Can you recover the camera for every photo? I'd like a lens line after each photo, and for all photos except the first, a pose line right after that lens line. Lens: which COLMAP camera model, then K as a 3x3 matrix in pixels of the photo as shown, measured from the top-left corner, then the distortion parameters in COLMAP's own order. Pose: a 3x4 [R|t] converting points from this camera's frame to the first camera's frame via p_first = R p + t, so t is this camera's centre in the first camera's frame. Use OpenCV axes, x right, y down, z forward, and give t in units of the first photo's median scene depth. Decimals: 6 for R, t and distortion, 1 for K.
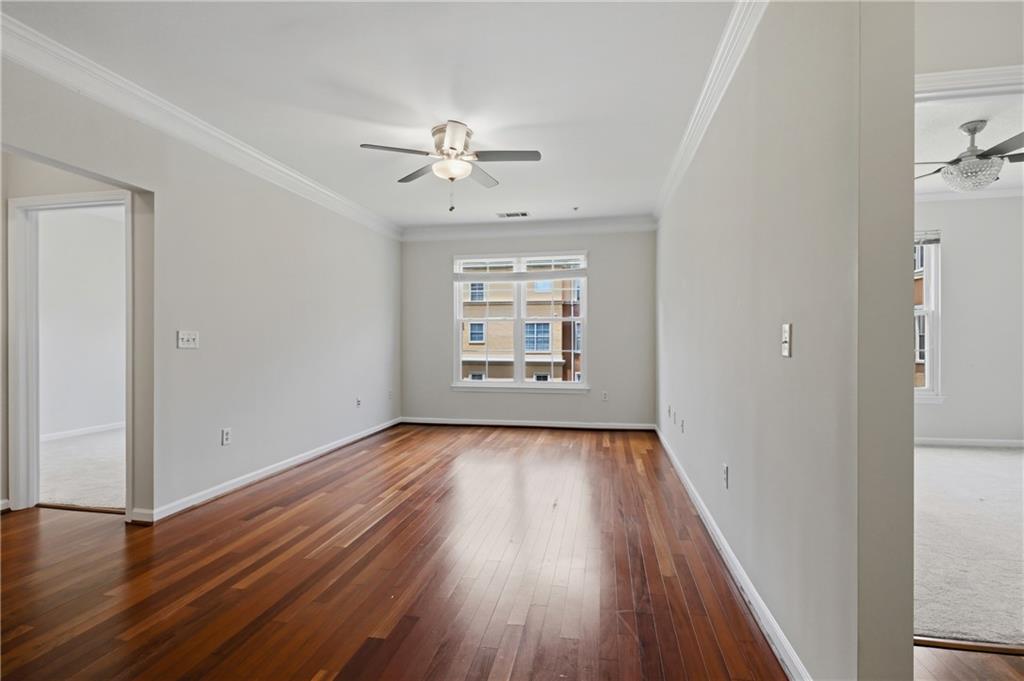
lens RADIAL K [[498.8, 0, 512.5], [0, 498.8, 342.3], [0, 0, 1]] dist [-0.004238, -0.002087]
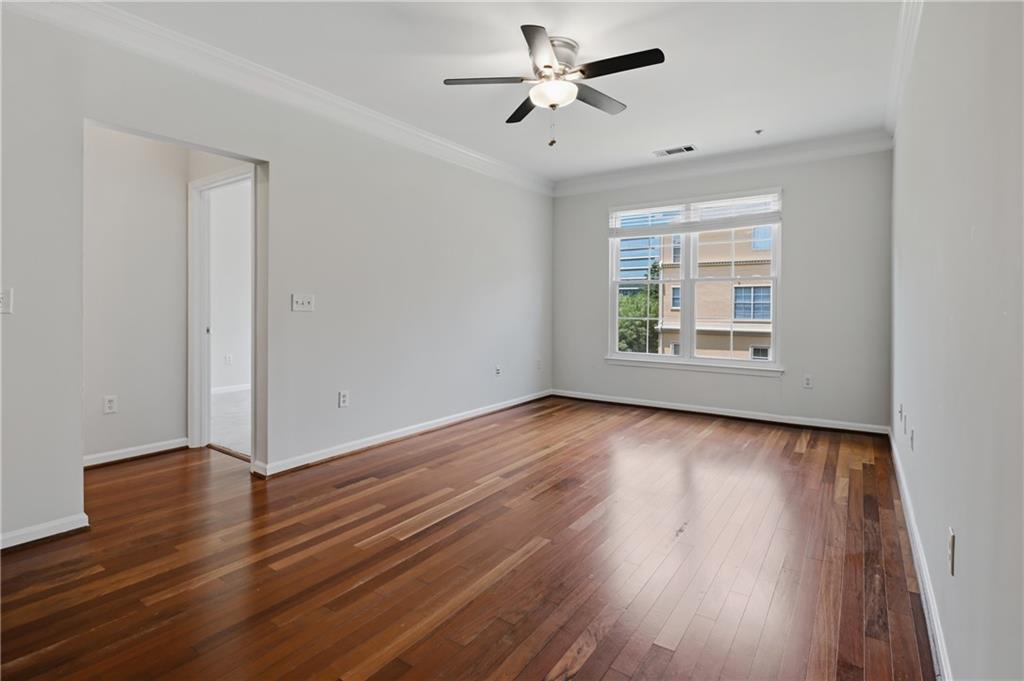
lens RADIAL K [[498.8, 0, 519.7], [0, 498.8, 311.7], [0, 0, 1]] dist [-0.004238, -0.002087]
pose [[0.907013, 0.011539, -0.420944, 0.123949], [-0.008359, 0.999921, 0.009397, -0.000171], [0.421019, -0.005005, 0.907038, 0.168568]]
